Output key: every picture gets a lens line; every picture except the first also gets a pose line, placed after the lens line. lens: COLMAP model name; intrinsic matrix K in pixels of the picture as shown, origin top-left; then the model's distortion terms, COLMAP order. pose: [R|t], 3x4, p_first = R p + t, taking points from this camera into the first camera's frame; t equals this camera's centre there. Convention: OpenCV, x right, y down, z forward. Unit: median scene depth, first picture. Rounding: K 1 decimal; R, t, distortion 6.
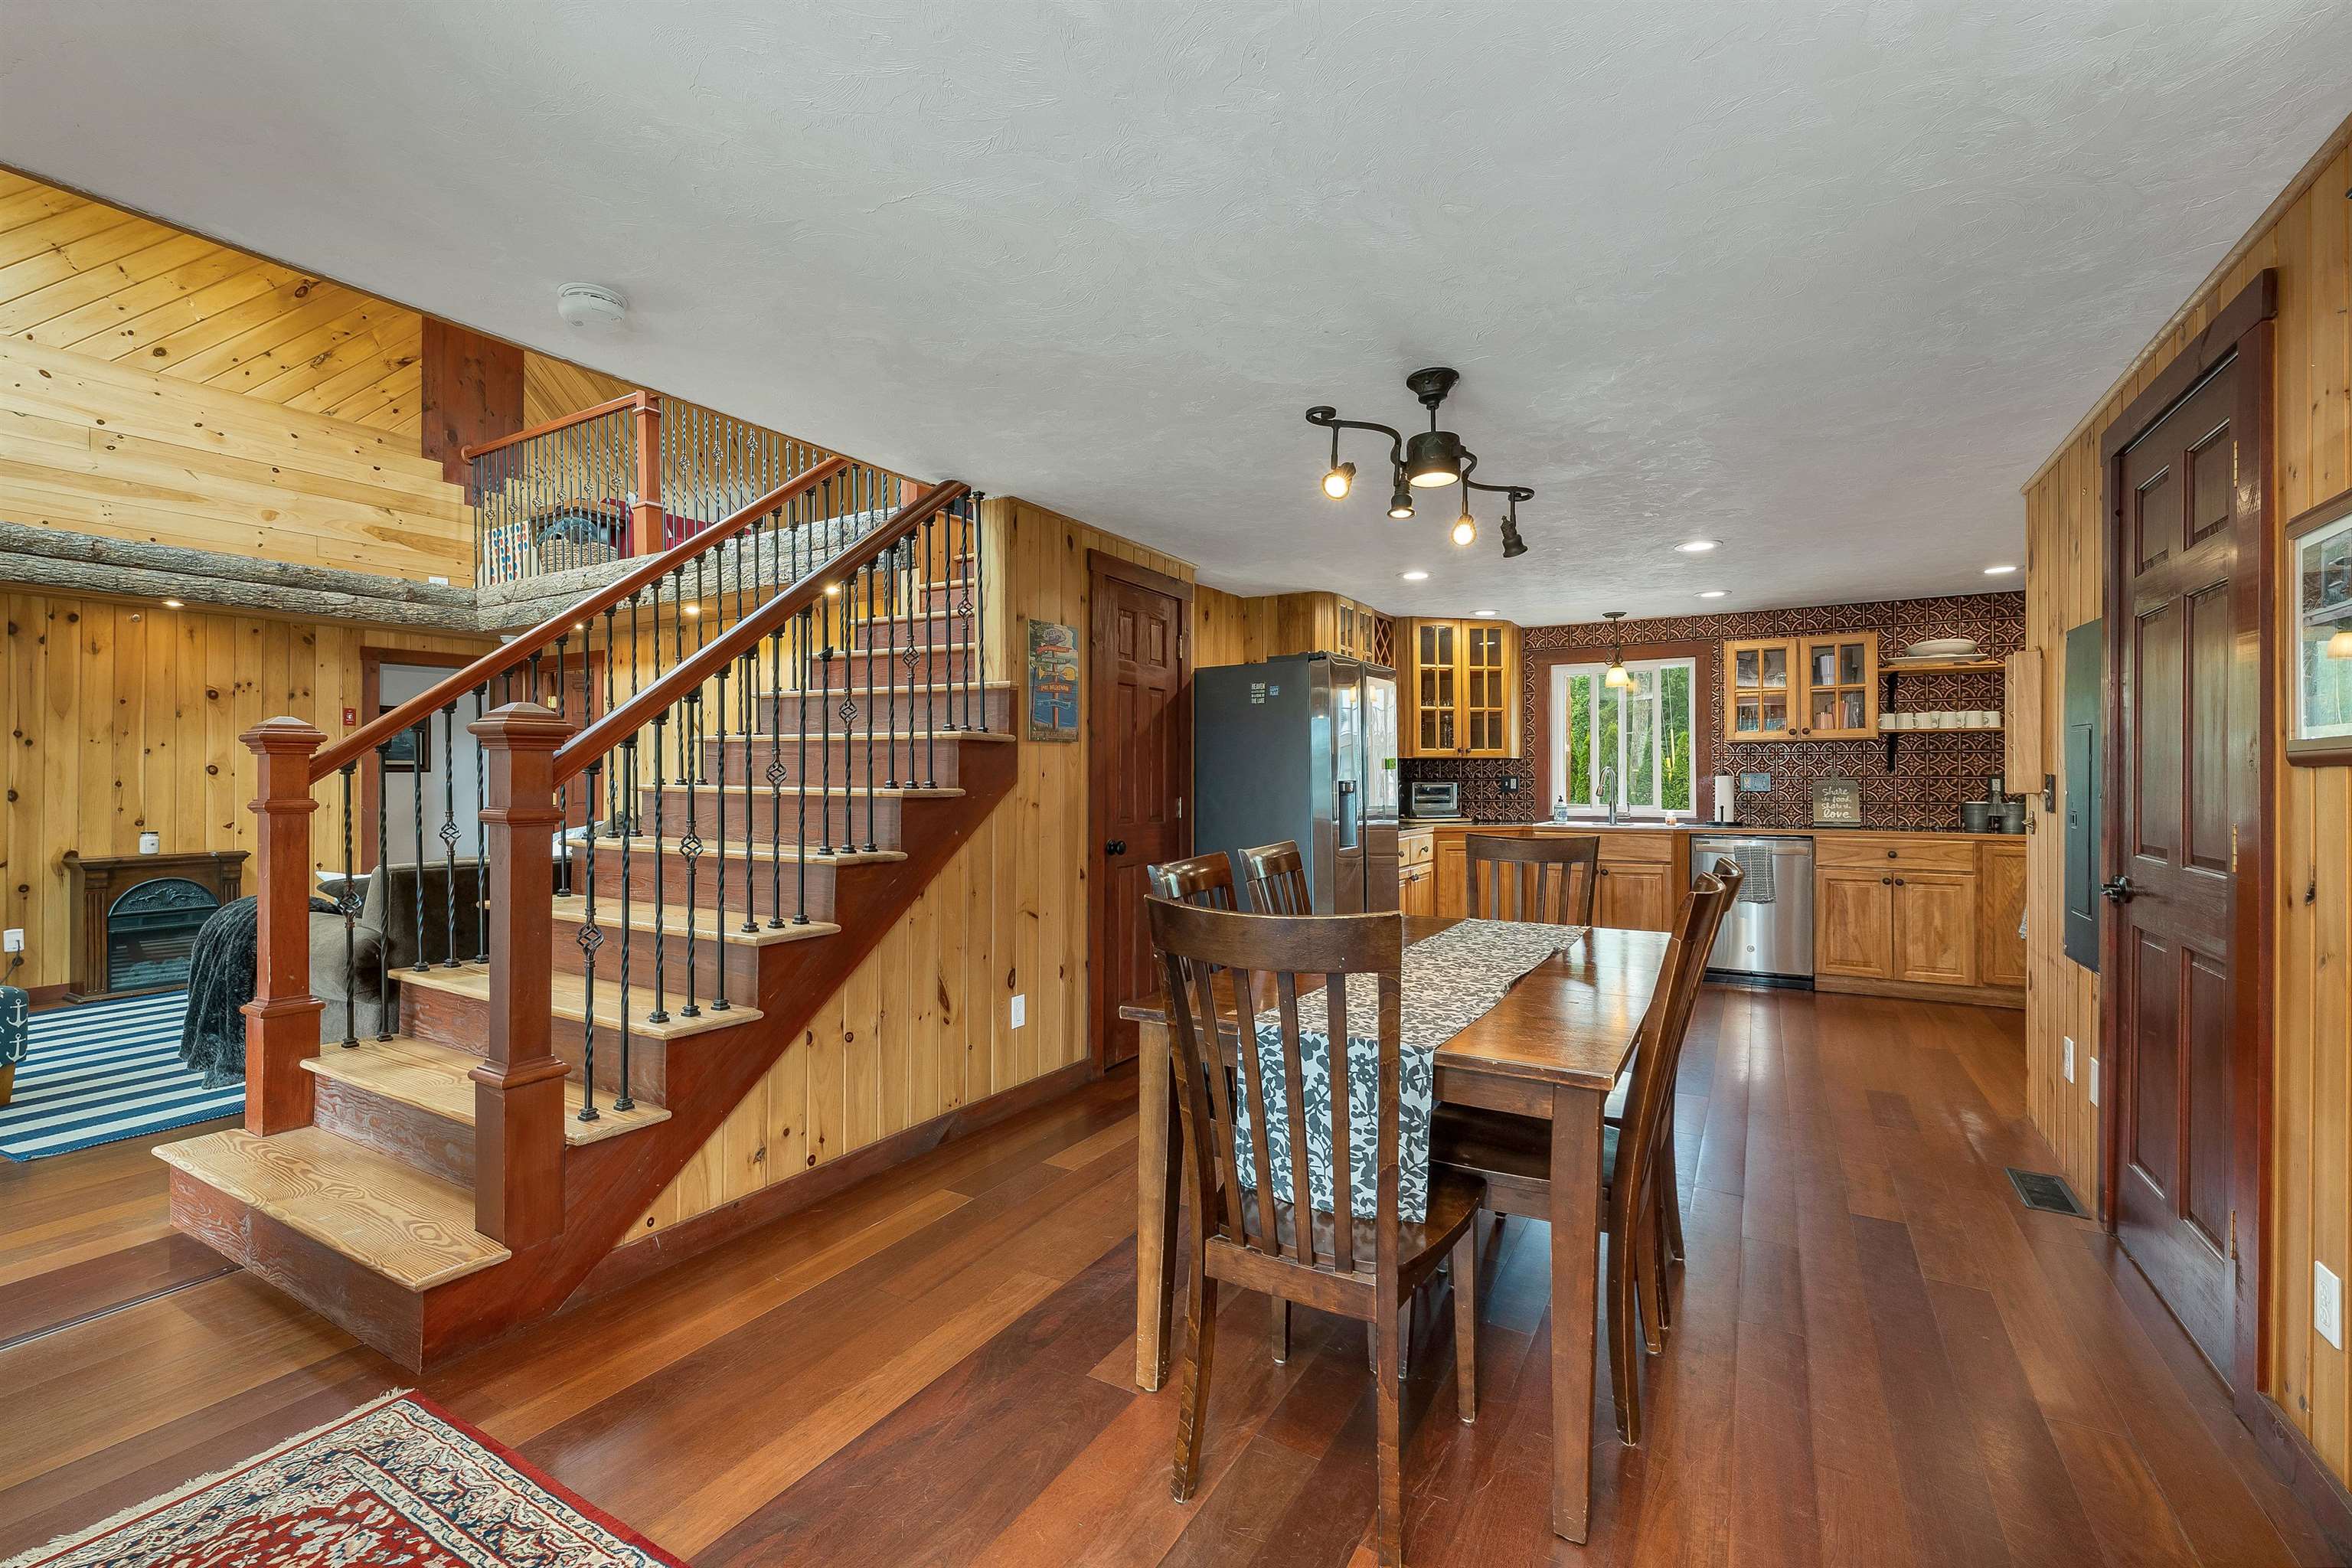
lens RADIAL K [[1001.0, 0, 1176.0], [0, 1001.0, 784.0], [0, 0, 1]] dist [-0.000670, 0.000576]
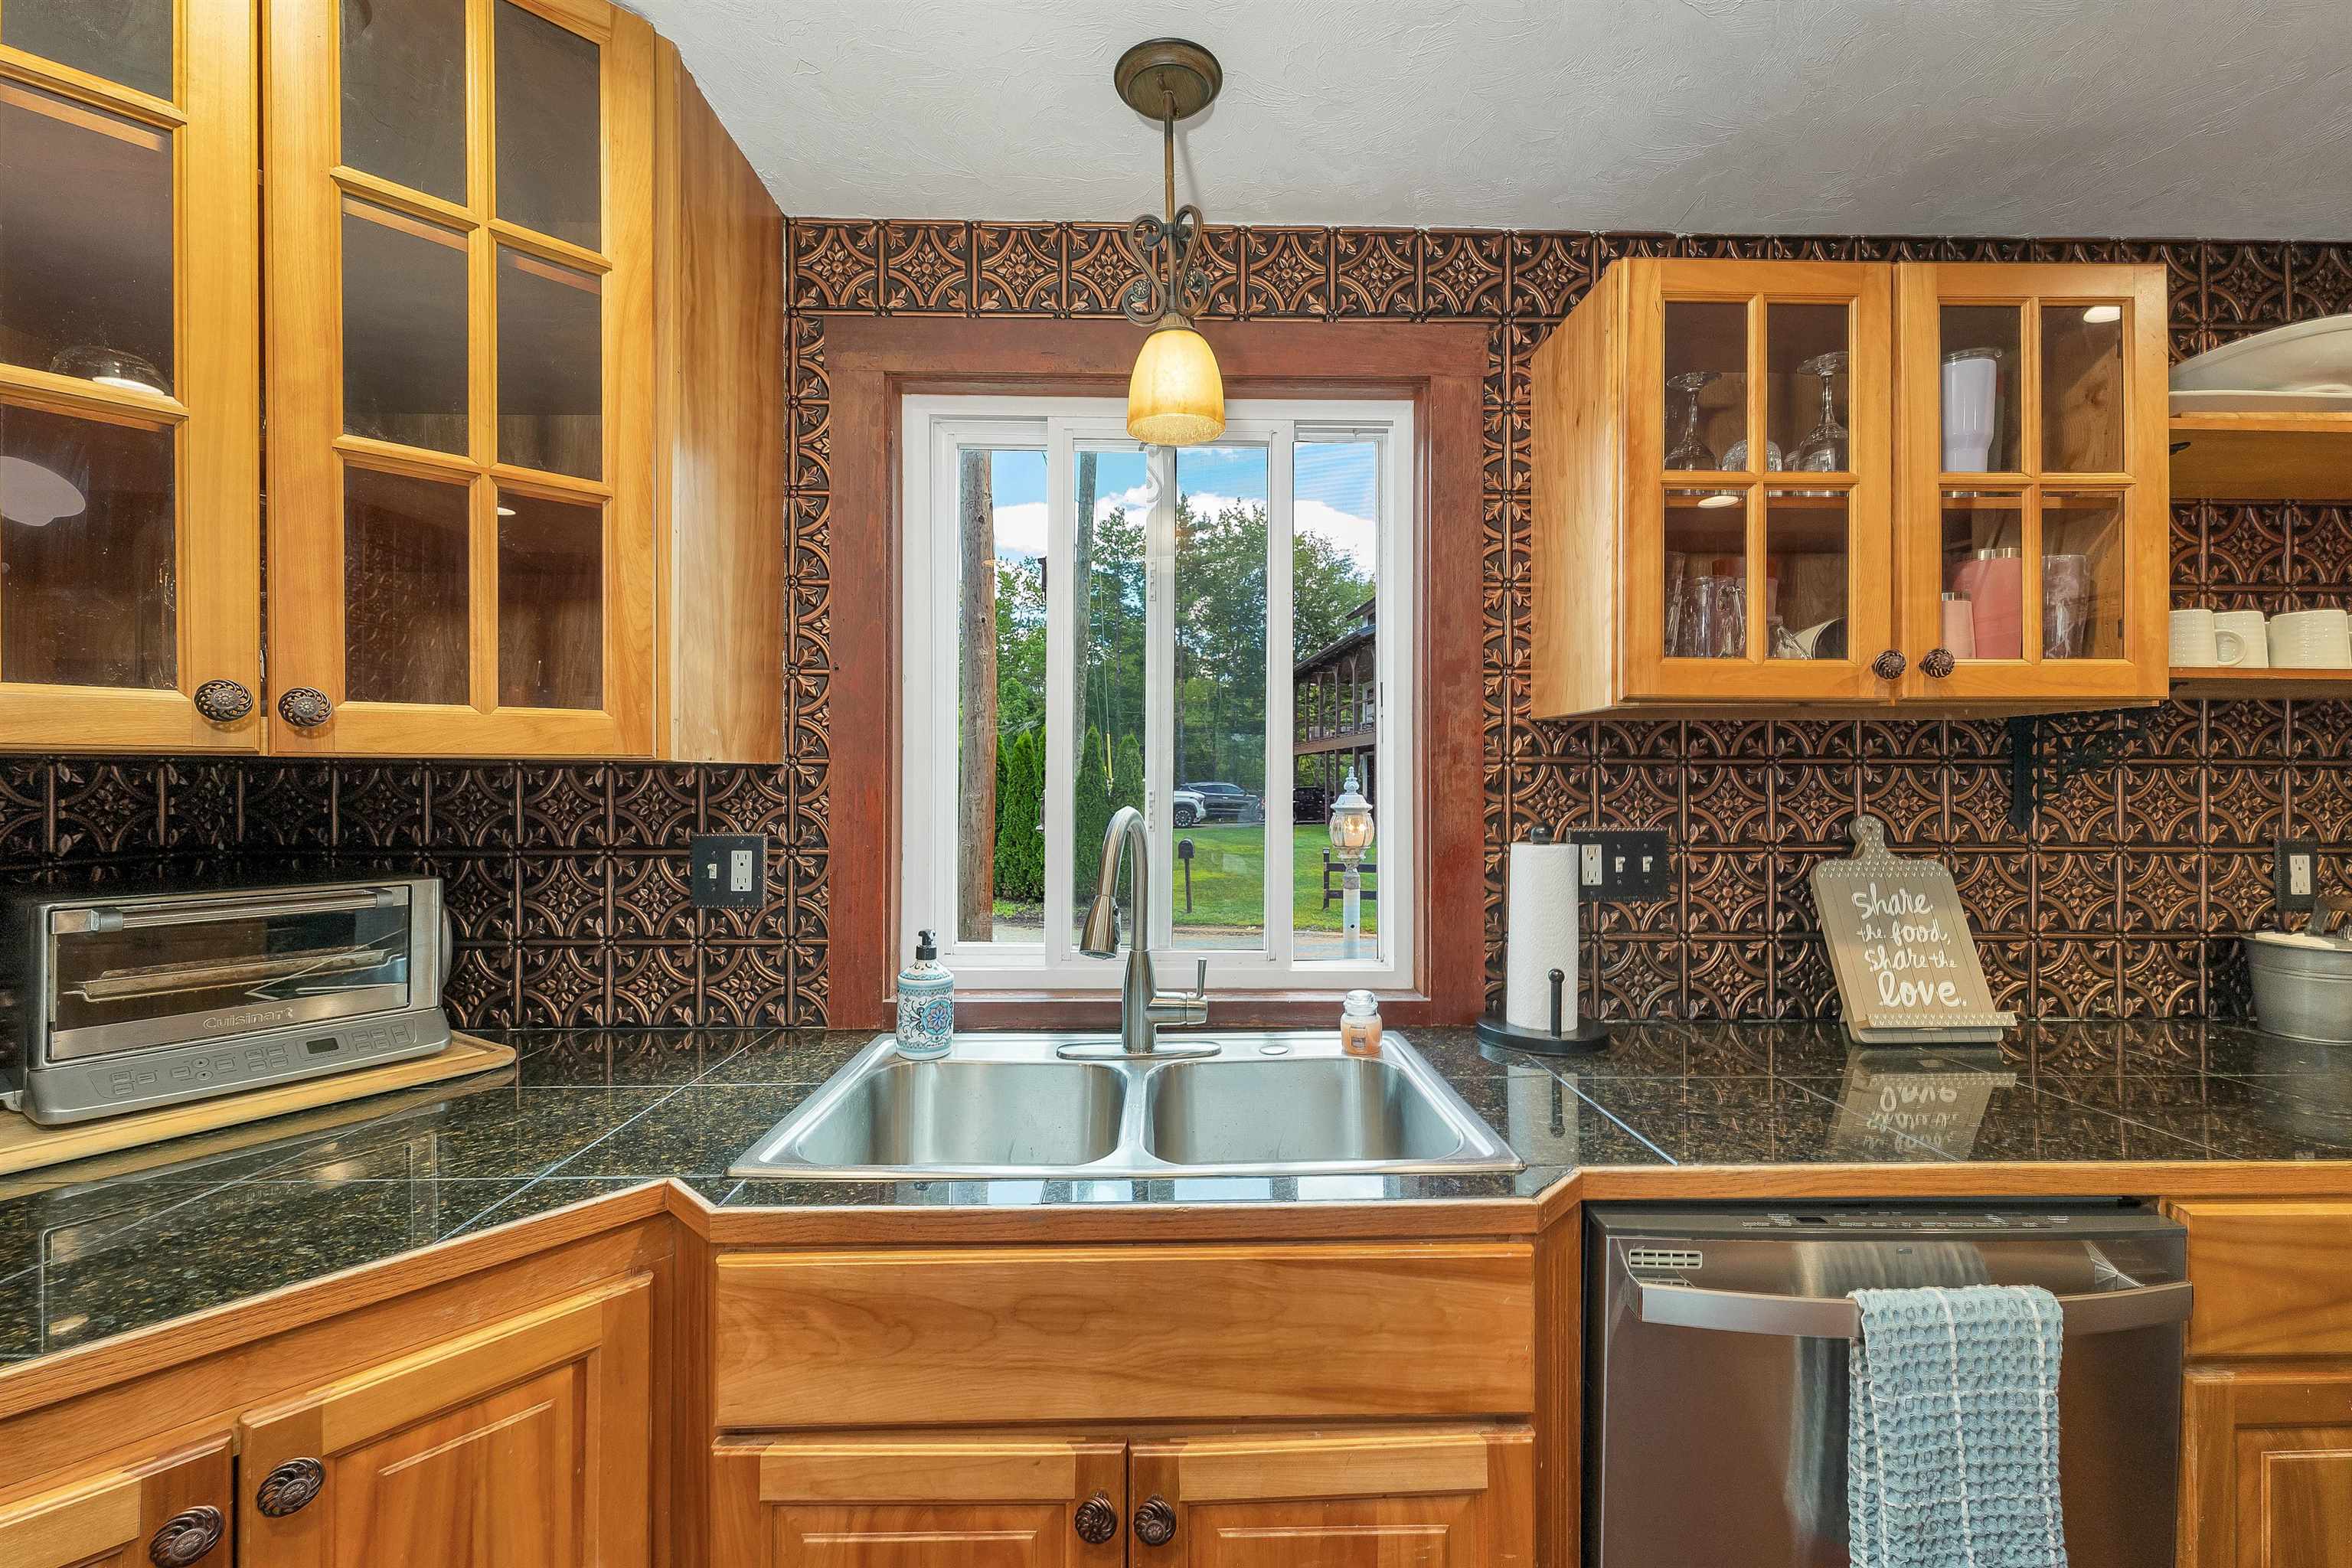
lens RADIAL K [[1001.0, 0, 1176.0], [0, 1001.0, 784.0], [0, 0, 1]] dist [-0.000670, 0.000576]
pose [[0.852750, 0.005919, 0.522285, 0.767198], [-0.005593, 0.999982, -0.002200, -0.052865], [-0.522289, -0.001045, 0.852768, 1.902952]]
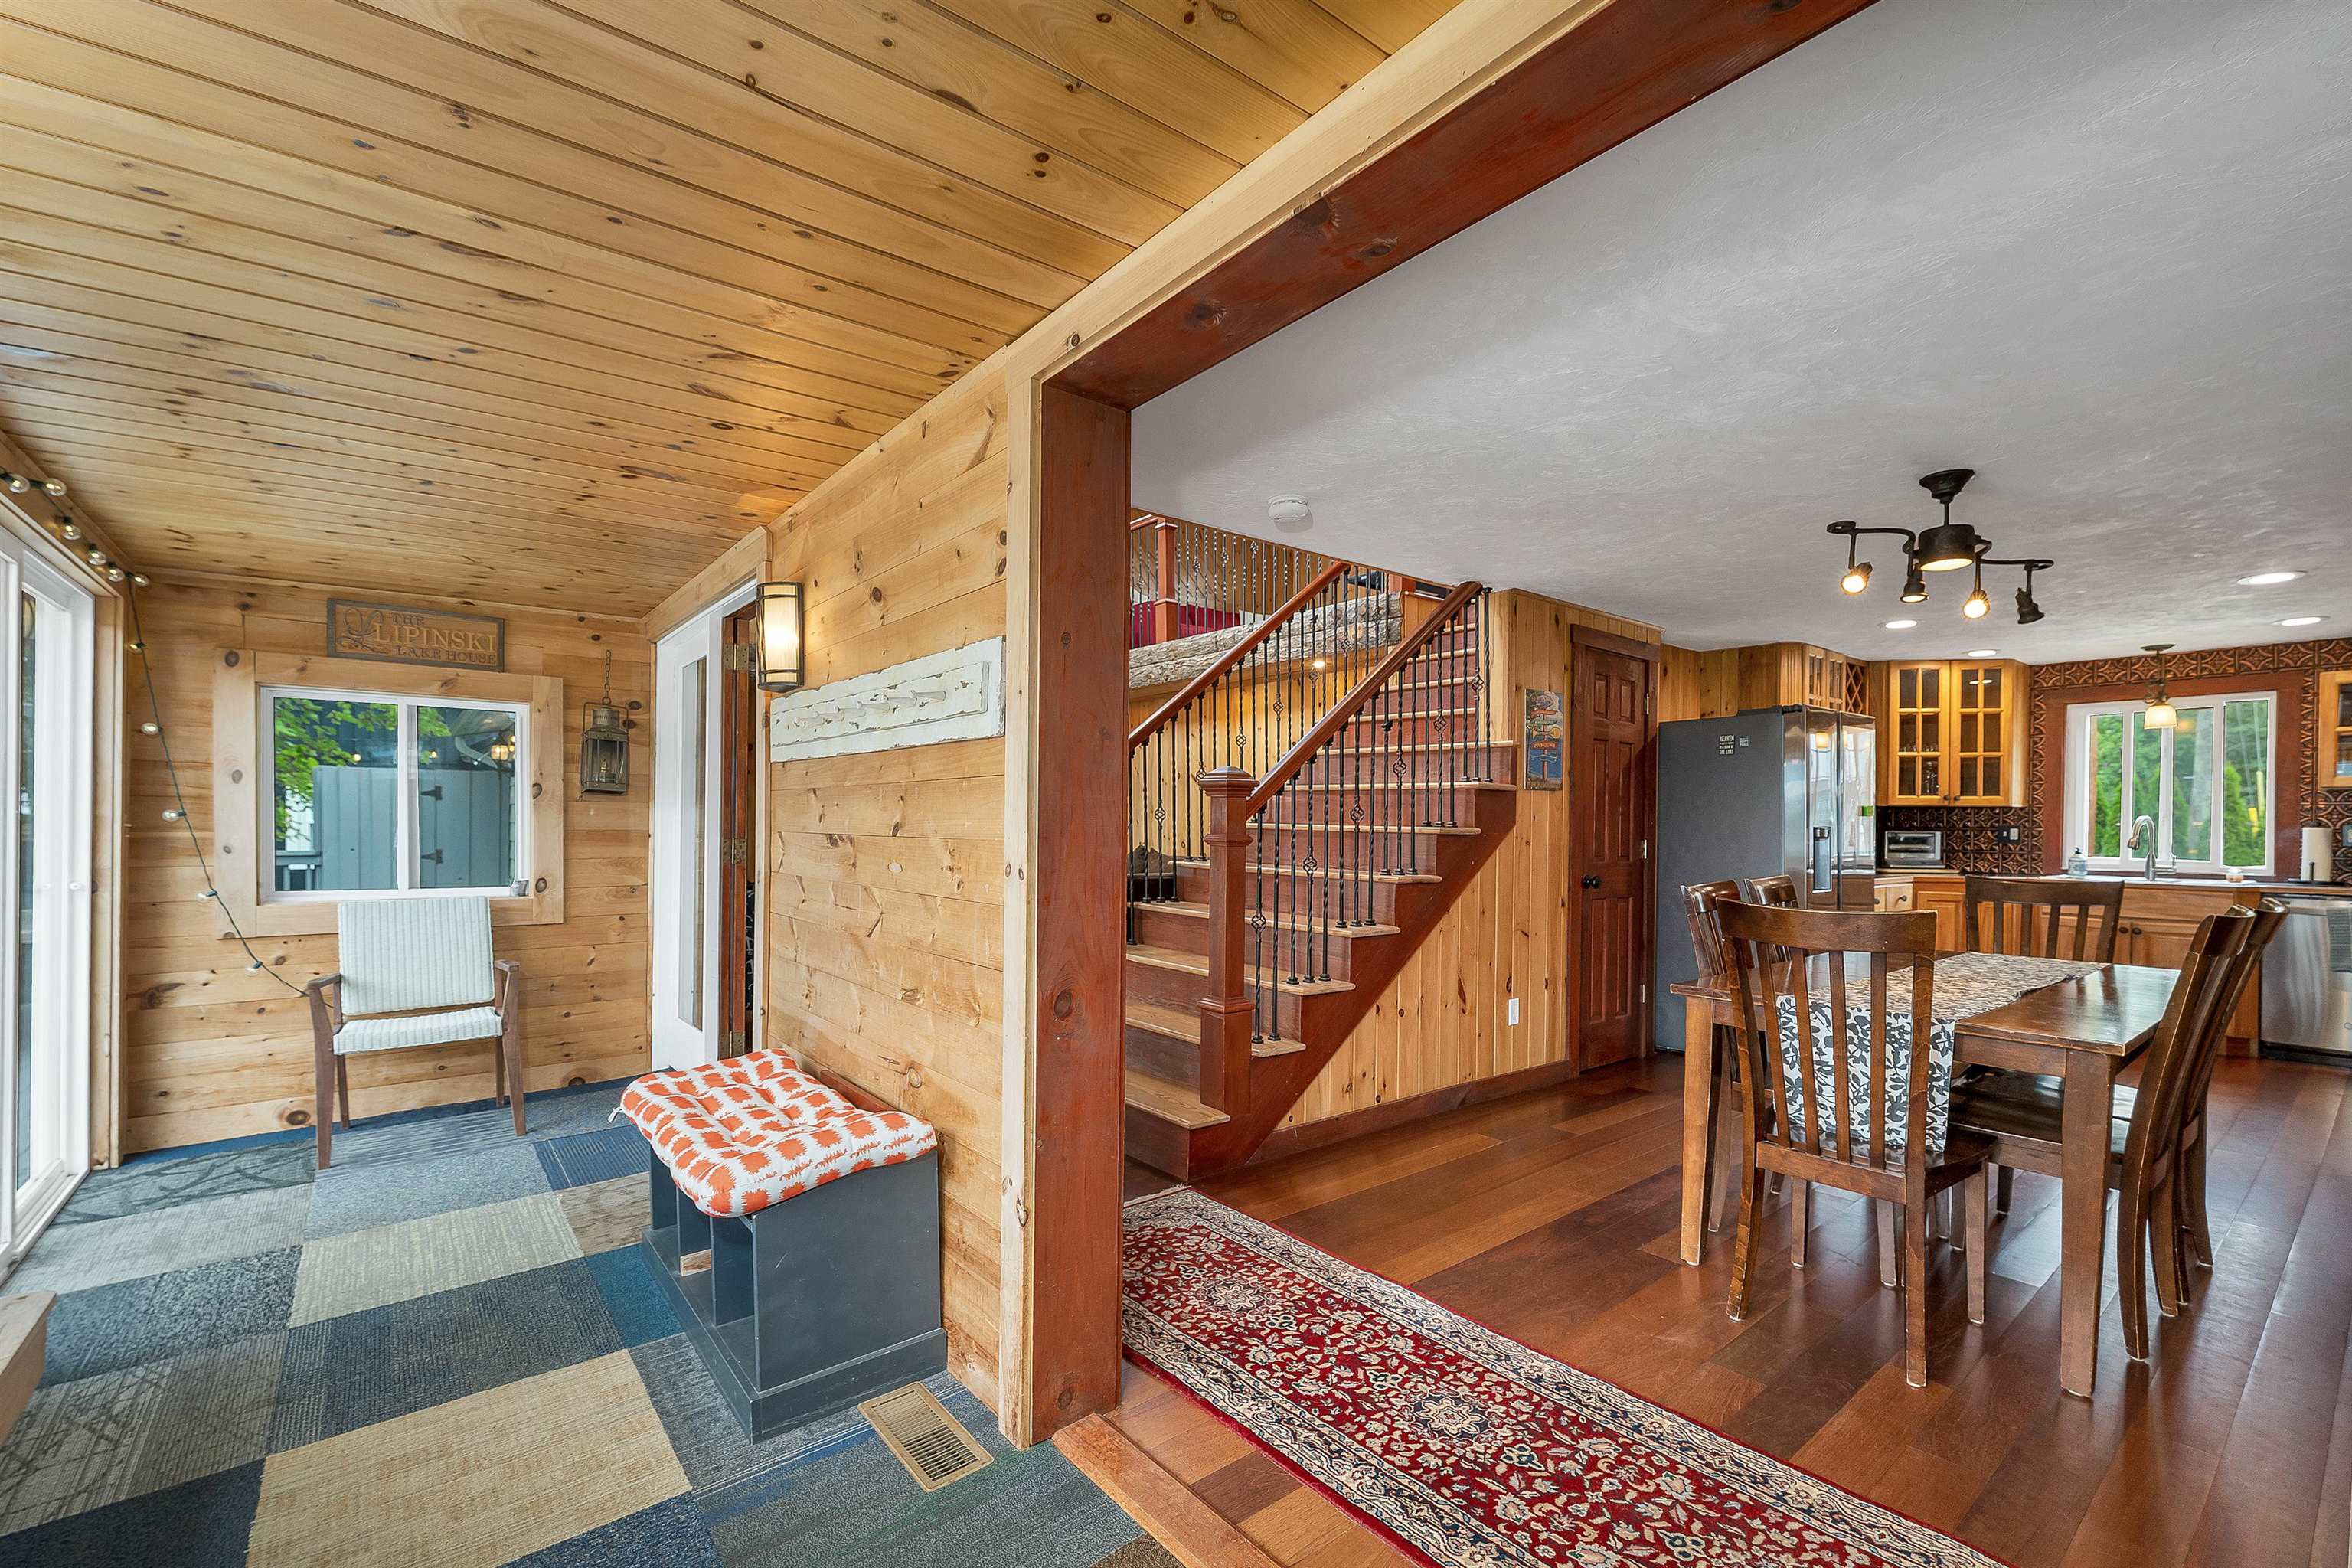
lens RADIAL K [[992.0, 0, 1180.0], [0, 992.0, 835.2], [0, 0, 1]] dist [0.000398, 0.000147]
pose [[0.932532, 0.015527, -0.360753, -0.125335], [-0.013628, 0.999877, 0.007806, 0.010116], [0.360830, -0.002363, 0.932629, -0.327988]]
